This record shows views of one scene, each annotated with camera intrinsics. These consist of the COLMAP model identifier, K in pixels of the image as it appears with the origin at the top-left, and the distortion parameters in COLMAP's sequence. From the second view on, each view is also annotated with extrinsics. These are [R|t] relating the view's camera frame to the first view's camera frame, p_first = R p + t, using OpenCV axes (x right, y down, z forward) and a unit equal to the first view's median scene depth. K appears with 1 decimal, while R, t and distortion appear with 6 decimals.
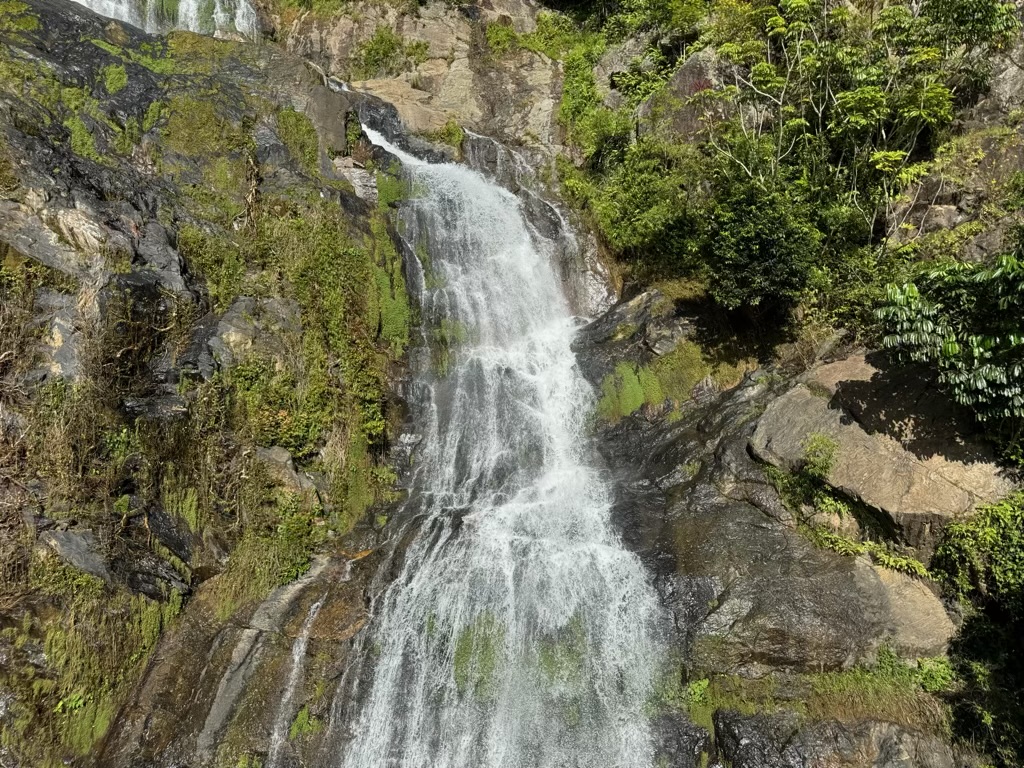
lens RADIAL K [[726.0, 0, 509.7], [0, 726.0, 388.4], [0, 0, 1]] dist [0.058049, -0.073909]
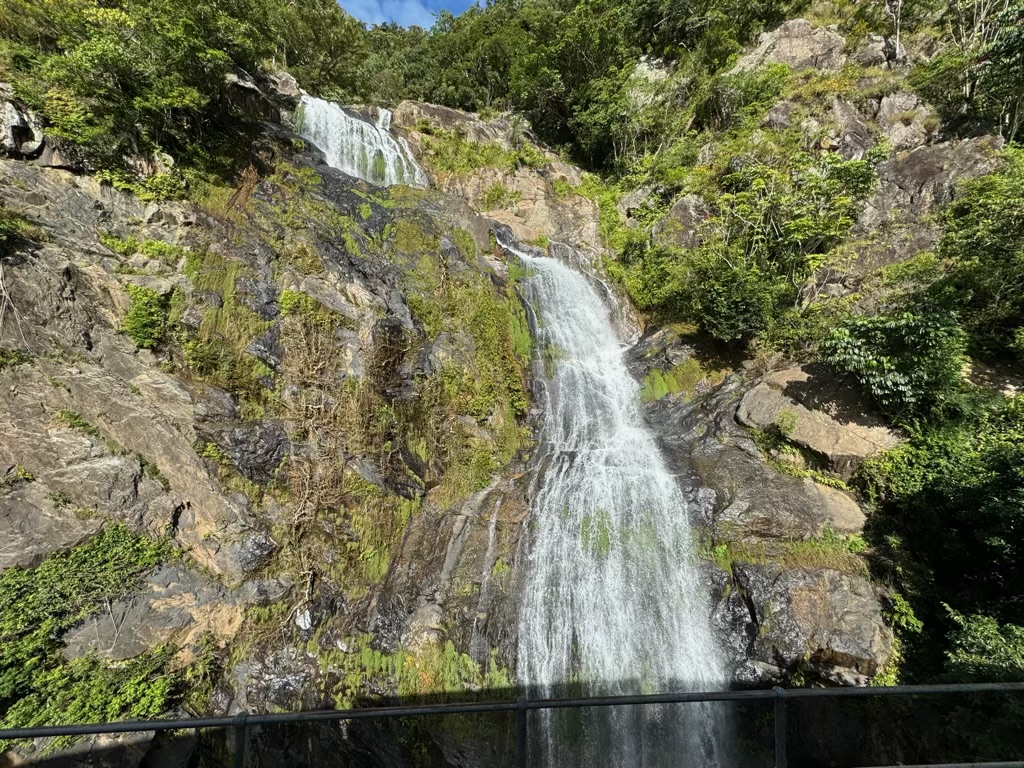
lens RADIAL K [[408.3, 0, 511.9], [0, 408.3, 386.9], [0, 0, 1]] dist [-0.002593, -0.000030]
pose [[0.999967, 0.006340, -0.005148, -0.200612], [-0.006289, 0.999931, 0.009935, -0.001463], [0.005211, -0.009902, 0.999937, -0.007319]]
